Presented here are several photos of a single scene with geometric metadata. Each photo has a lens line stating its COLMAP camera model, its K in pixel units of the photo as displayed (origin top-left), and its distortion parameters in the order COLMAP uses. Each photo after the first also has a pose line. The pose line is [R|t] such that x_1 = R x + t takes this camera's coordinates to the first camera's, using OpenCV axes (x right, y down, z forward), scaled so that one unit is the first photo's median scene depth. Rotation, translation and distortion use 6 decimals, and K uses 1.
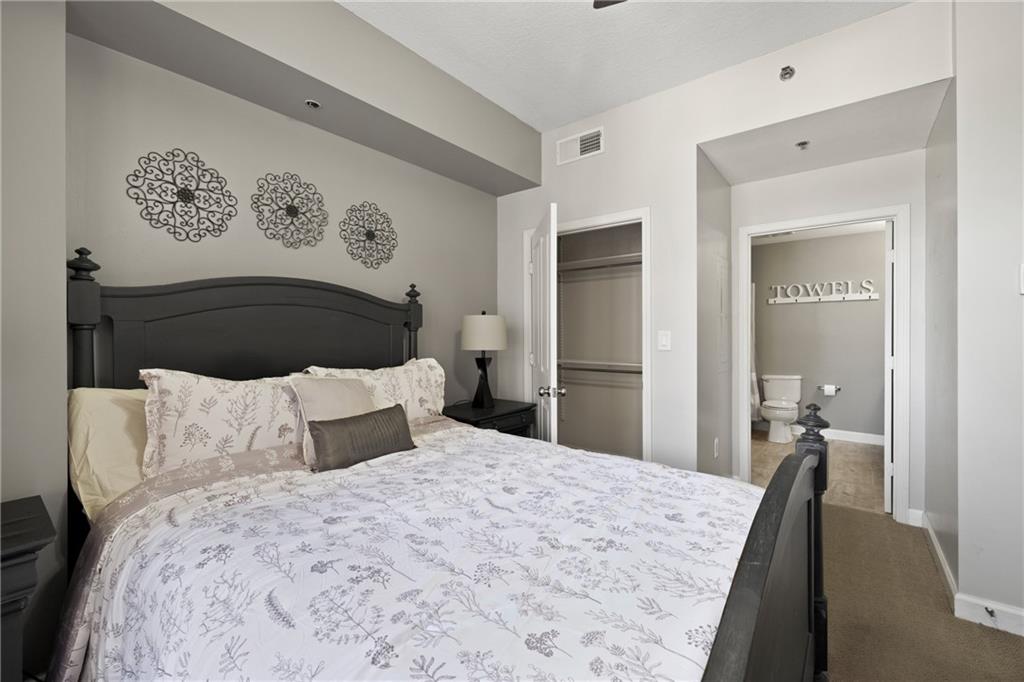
lens RADIAL K [[427.5, 0, 507.1], [0, 427.5, 335.1], [0, 0, 1]] dist [0.000764, 0.000175]
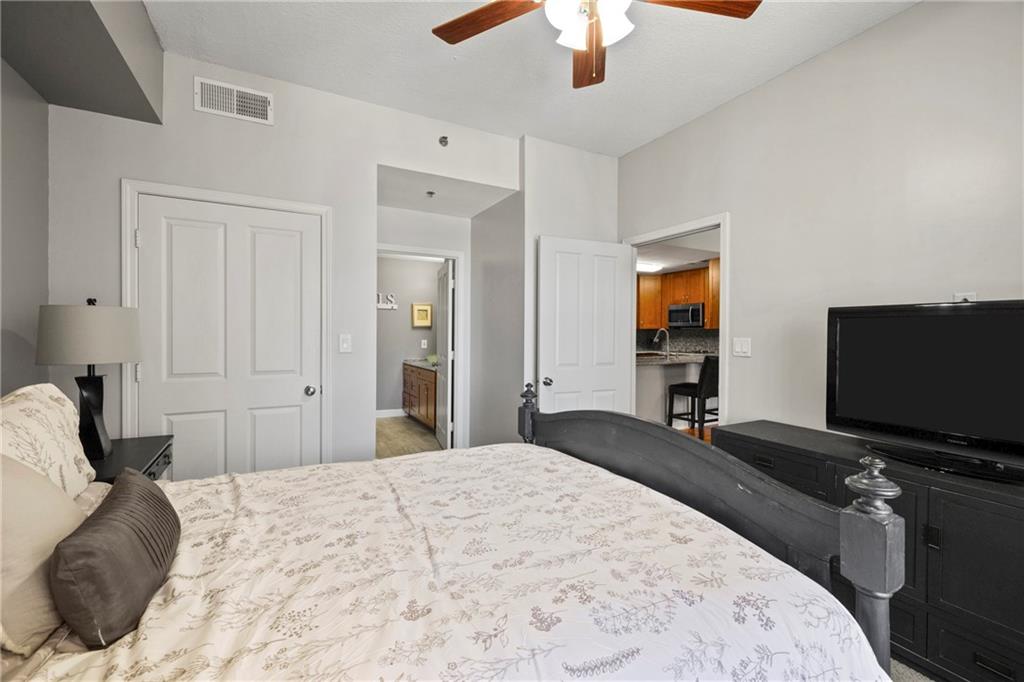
lens RADIAL K [[427.5, 0, 507.1], [0, 427.5, 335.1], [0, 0, 1]] dist [0.000764, 0.000175]
pose [[0.398043, 0.000813, 0.917366, -0.835655], [-0.005781, 0.999982, 0.001622, -0.020499], [-0.917348, -0.005949, 0.398041, 0.491102]]
